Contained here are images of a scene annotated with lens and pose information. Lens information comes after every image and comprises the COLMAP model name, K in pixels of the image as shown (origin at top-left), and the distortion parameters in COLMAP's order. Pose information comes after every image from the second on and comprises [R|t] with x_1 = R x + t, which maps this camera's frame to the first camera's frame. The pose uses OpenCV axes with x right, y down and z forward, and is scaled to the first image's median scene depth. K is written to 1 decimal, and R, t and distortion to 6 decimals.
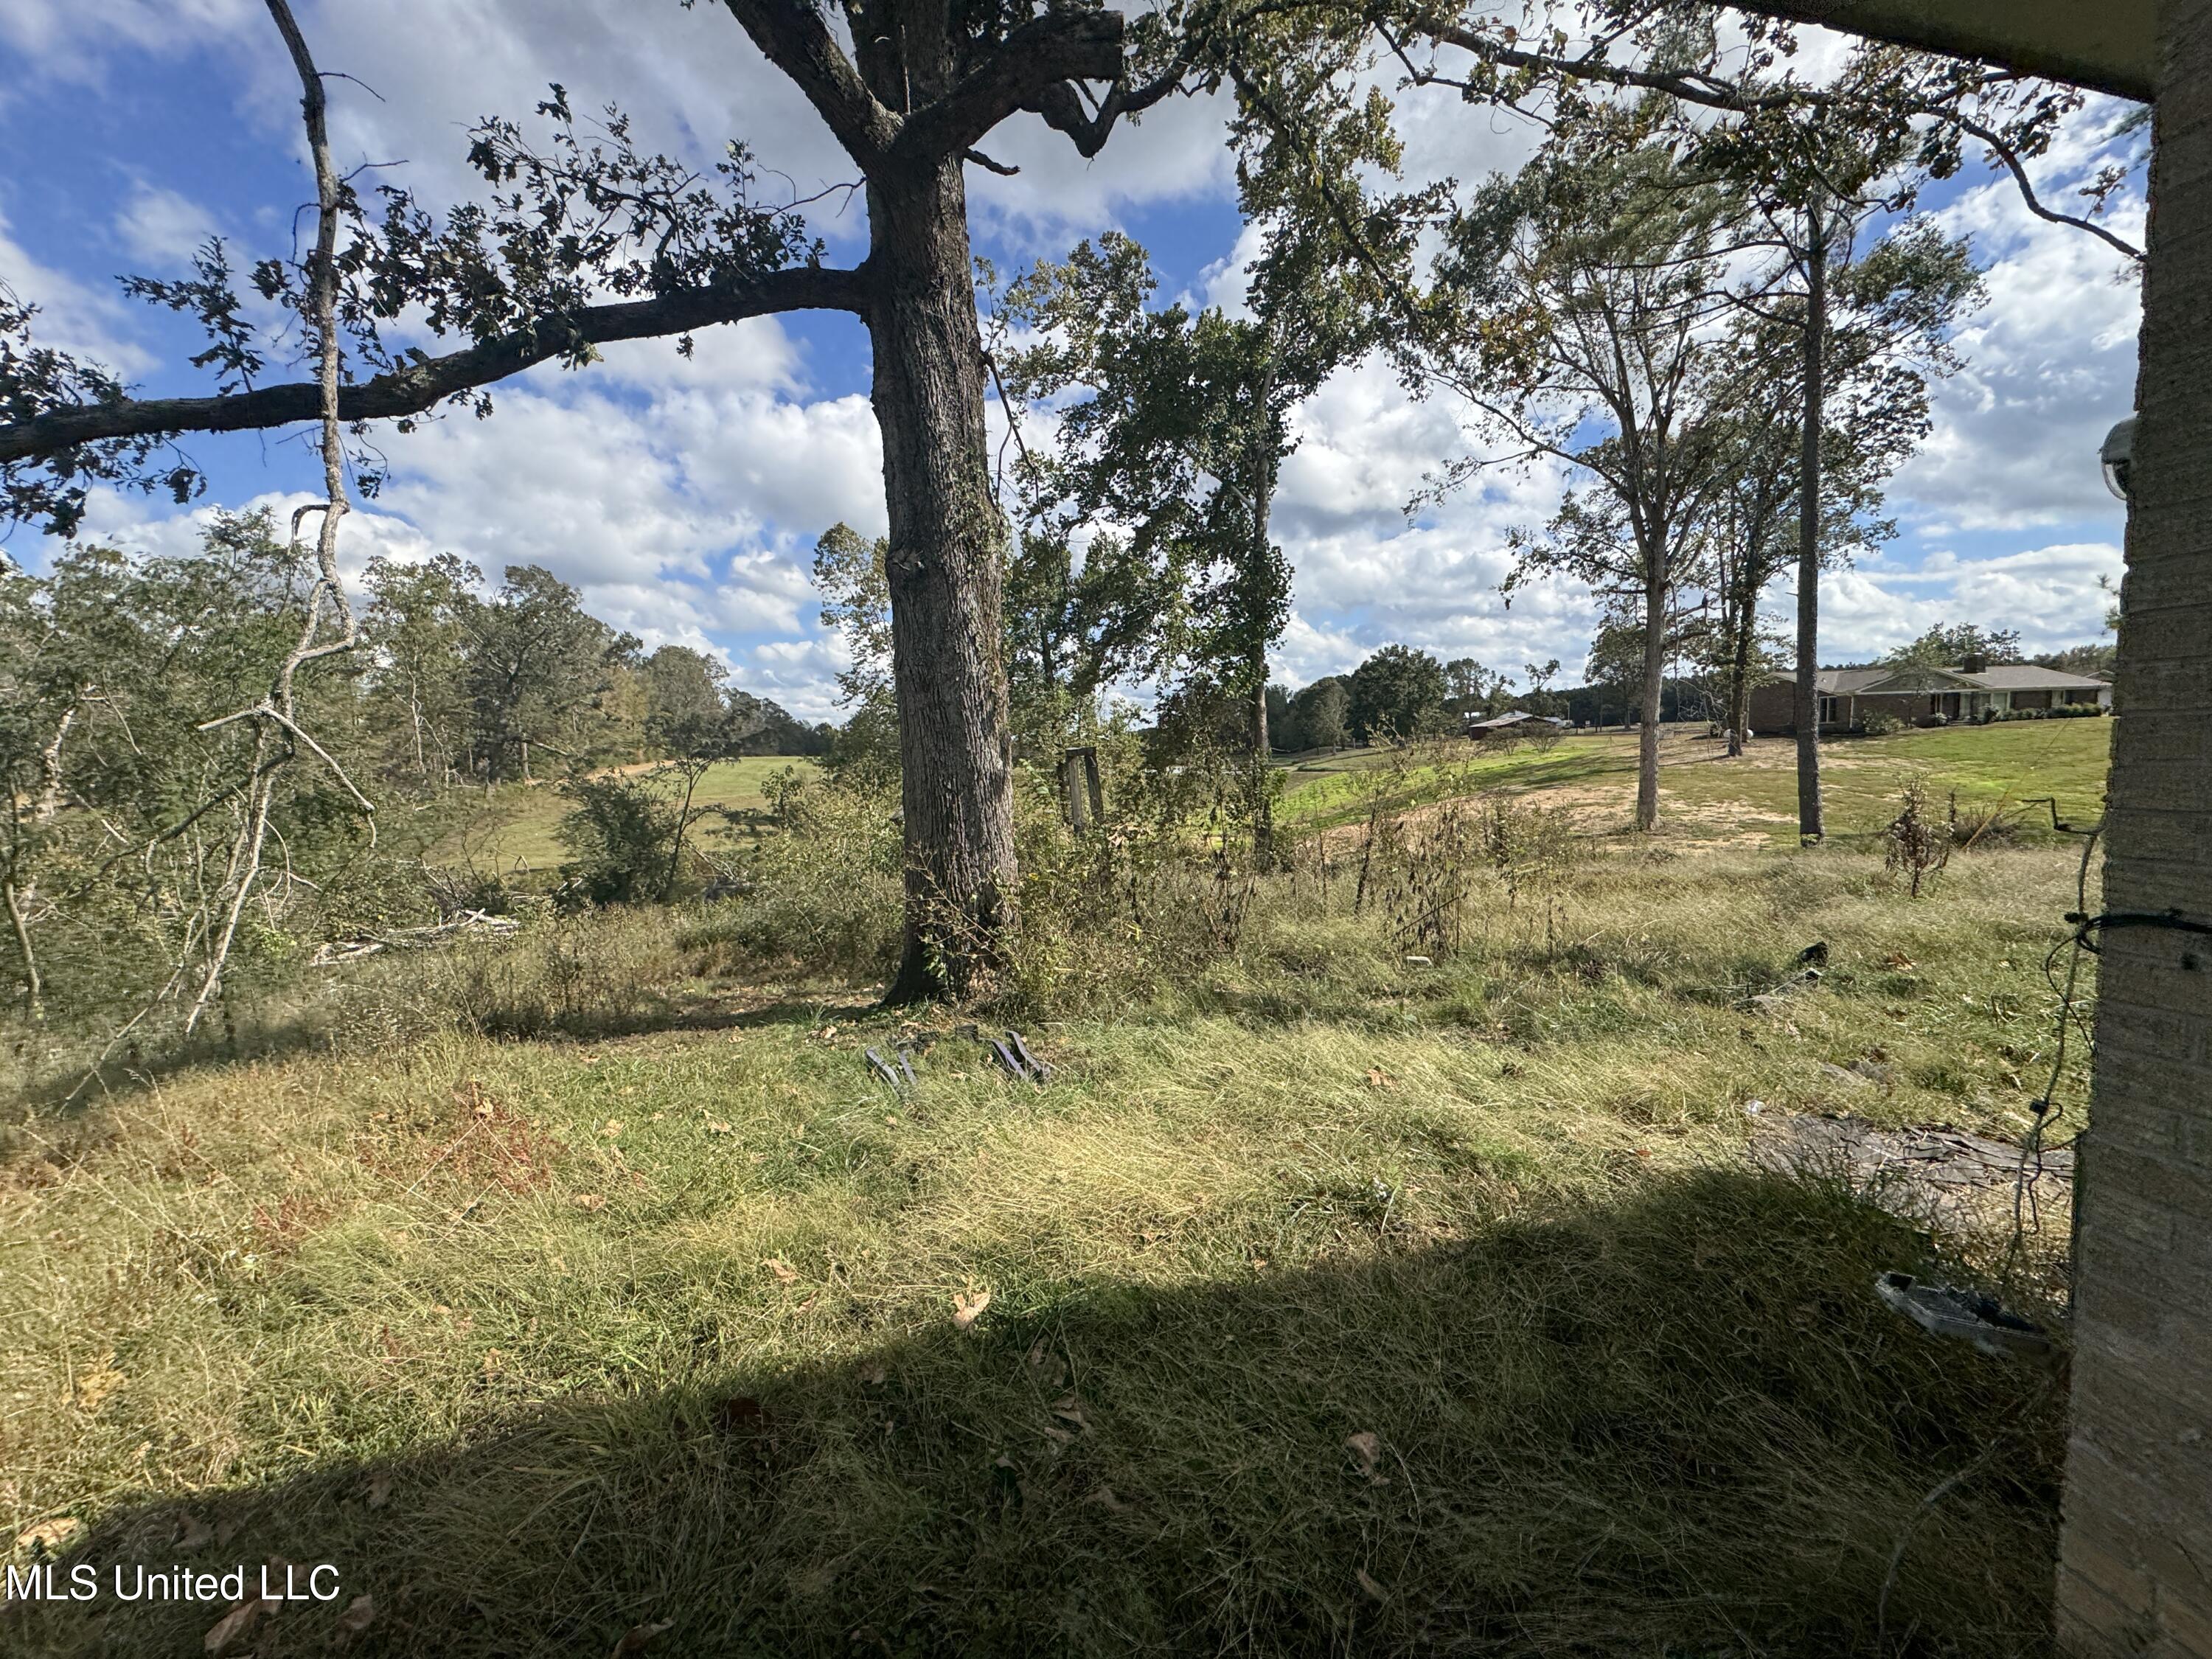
lens RADIAL K [[890.3, 0, 1106.0], [0, 890.3, 829.5], [0, 0, 1]] dist [-0.000294, 0.000079]
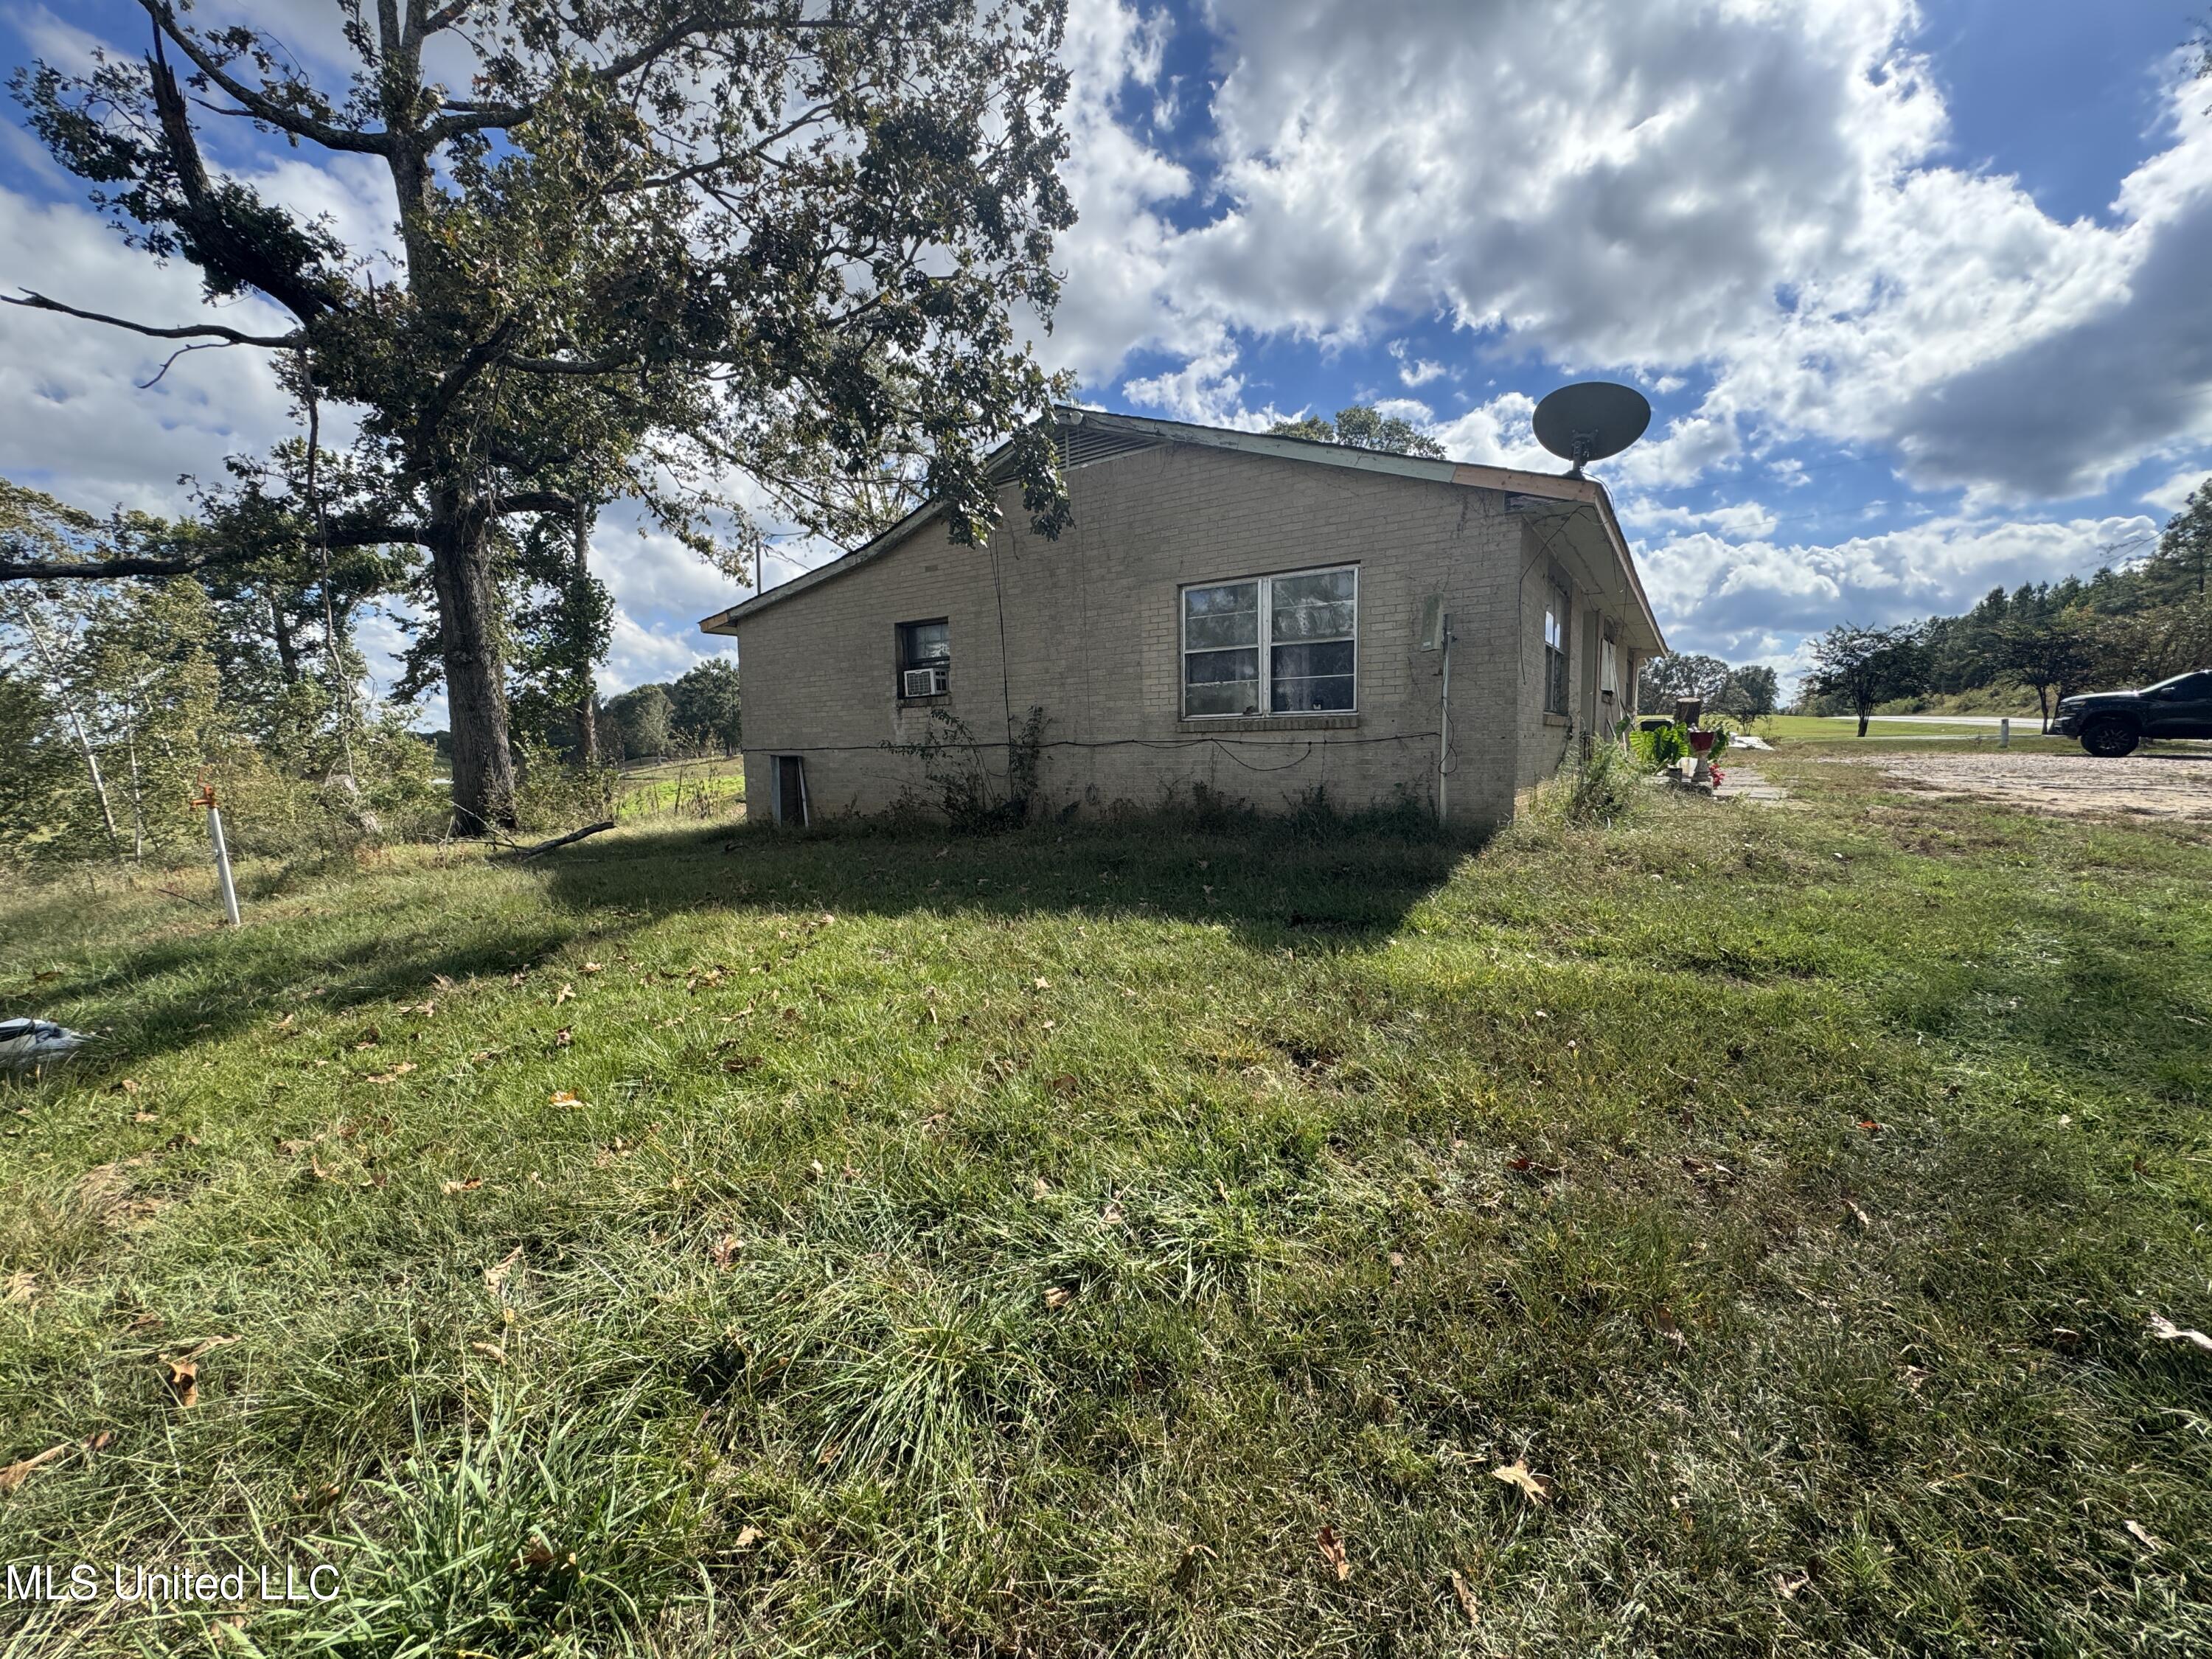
lens RADIAL K [[901.0, 0, 1149.5], [0, 901.0, 826.5], [0, 0, 1]] dist [-0.016278, 0.000263]
pose [[0.733351, -0.045210, 0.678345, -0.079429], [0.055401, 0.998442, 0.006650, 0.036209], [-0.677589, 0.032704, 0.734713, -0.311837]]
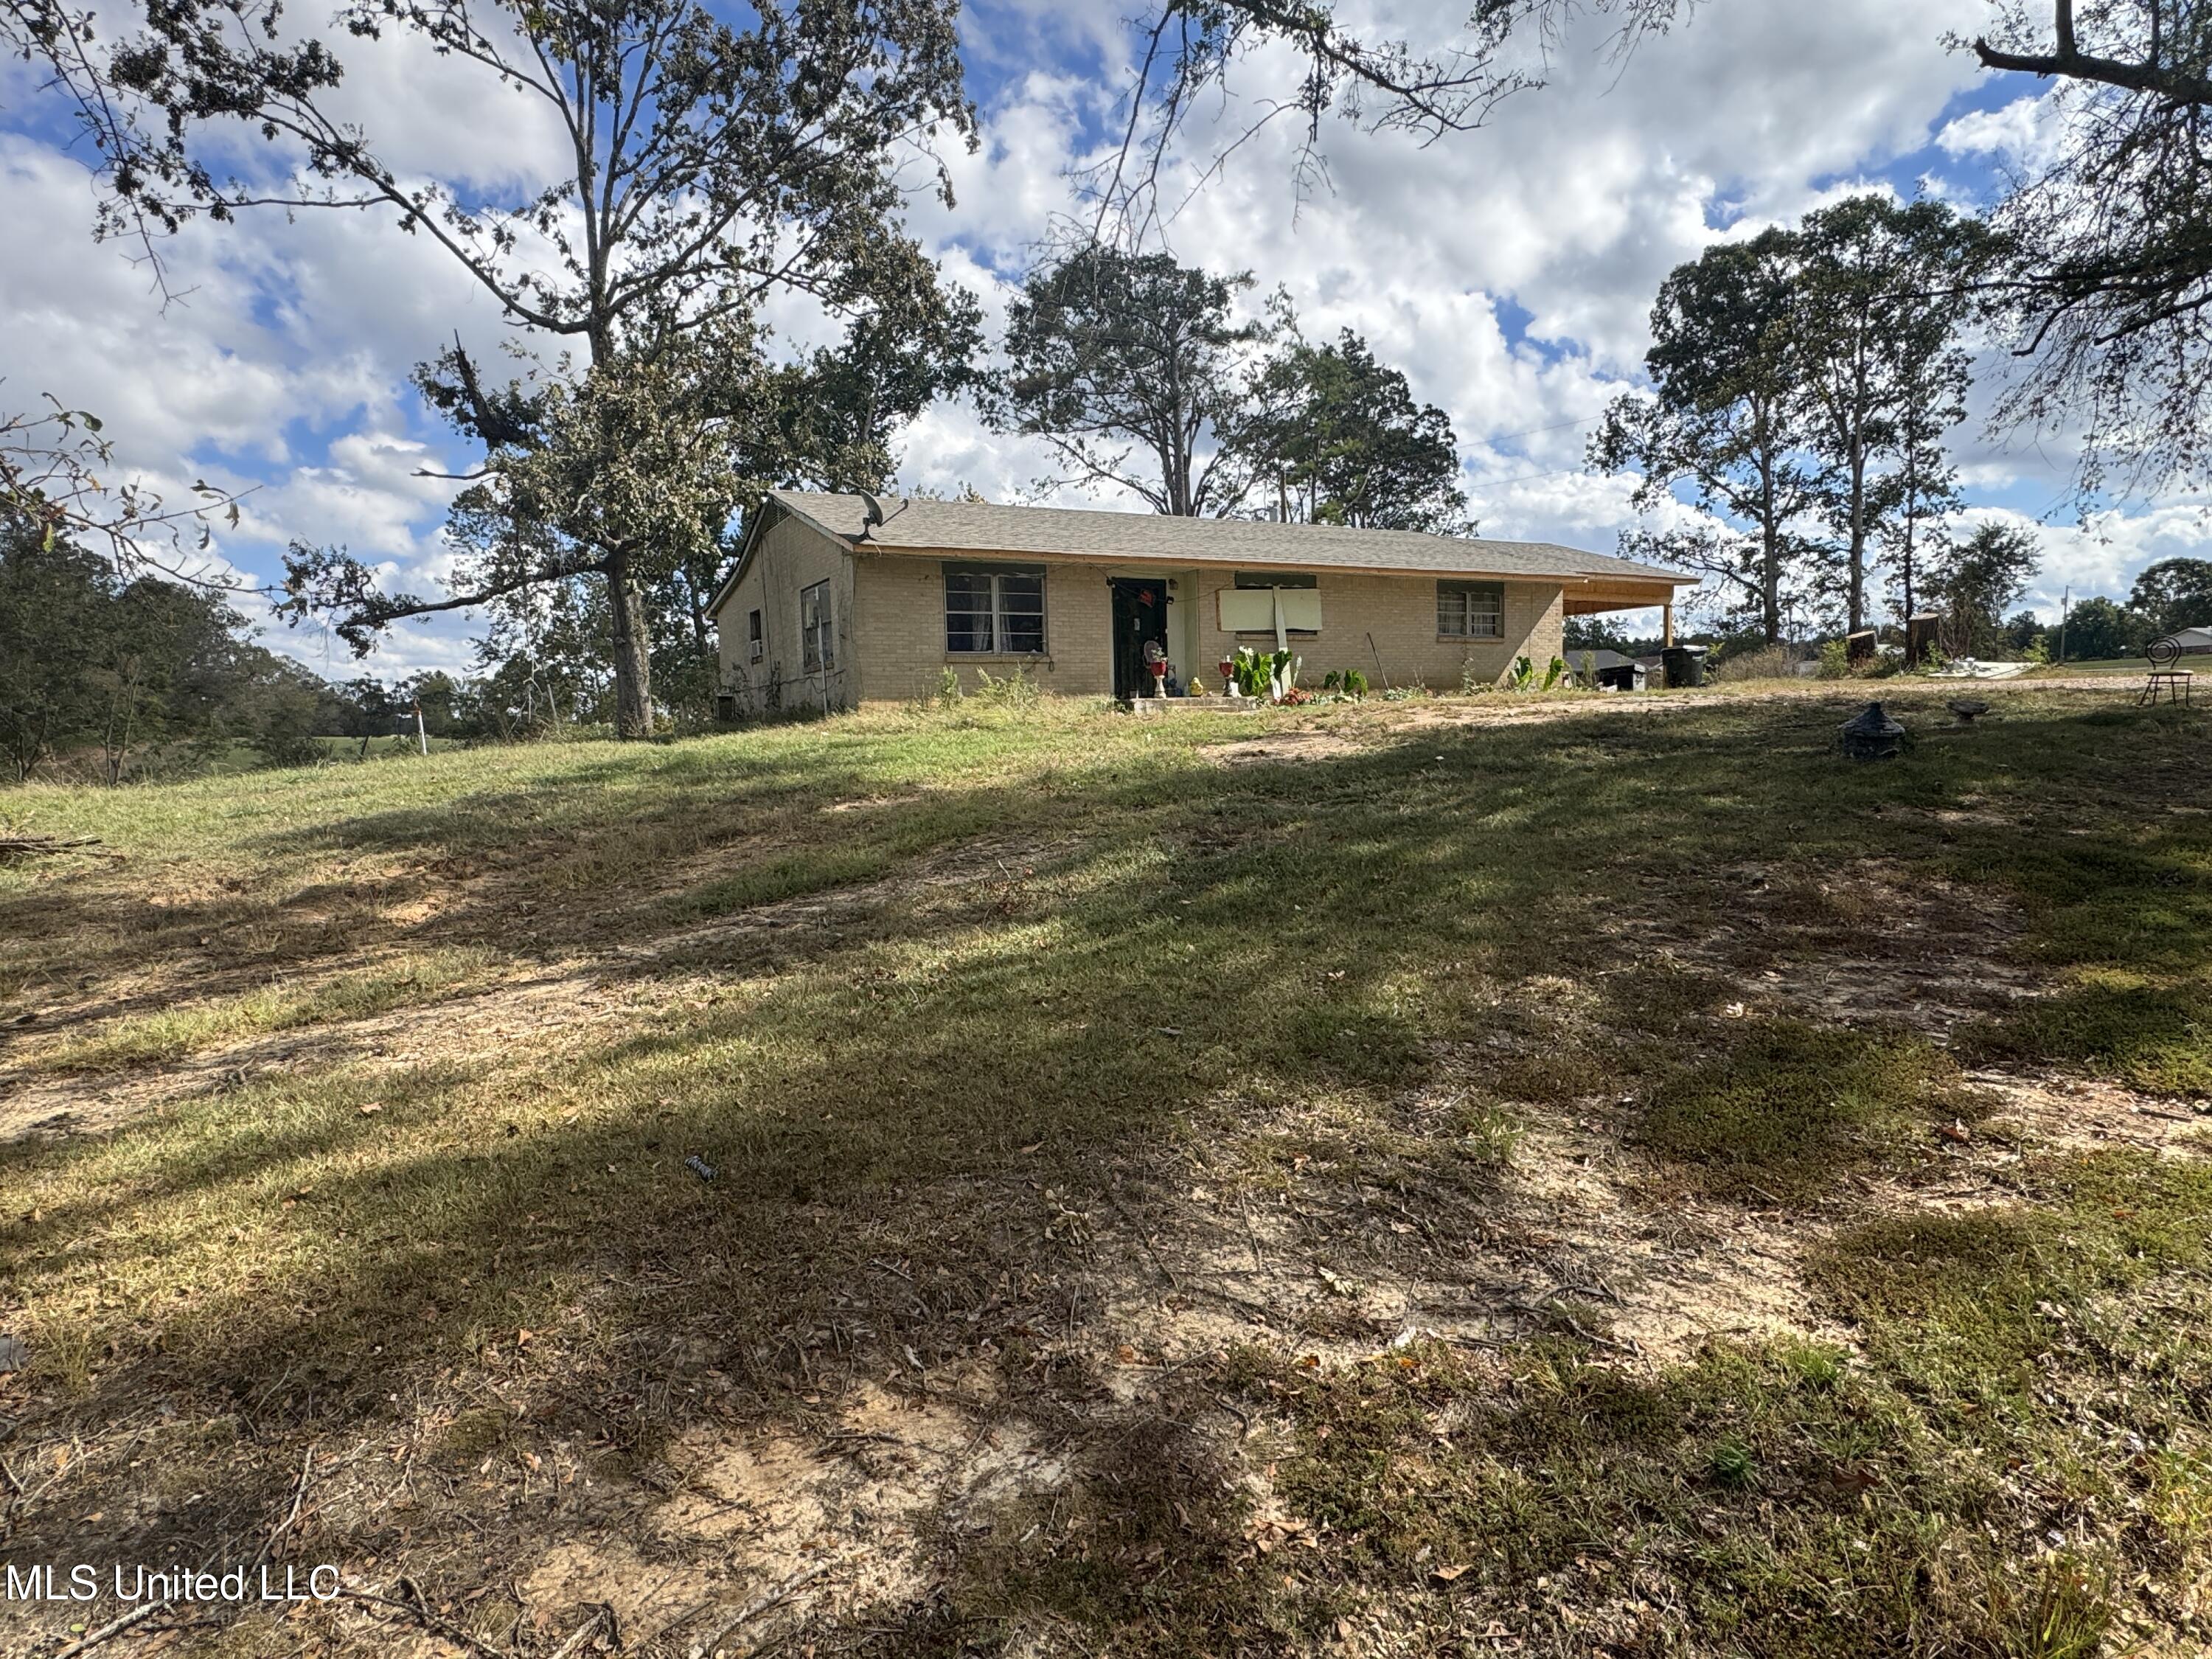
lens RADIAL K [[1217.8, 0, 1106.0], [0, 1217.8, 829.5], [0, 0, 1]] dist [-0.003642, -0.000371]
pose [[0.971382, -0.014711, 0.237068, 0.084998], [0.016412, 0.999852, -0.005206, 0.086876], [-0.236956, 0.008948, 0.971479, -0.705036]]
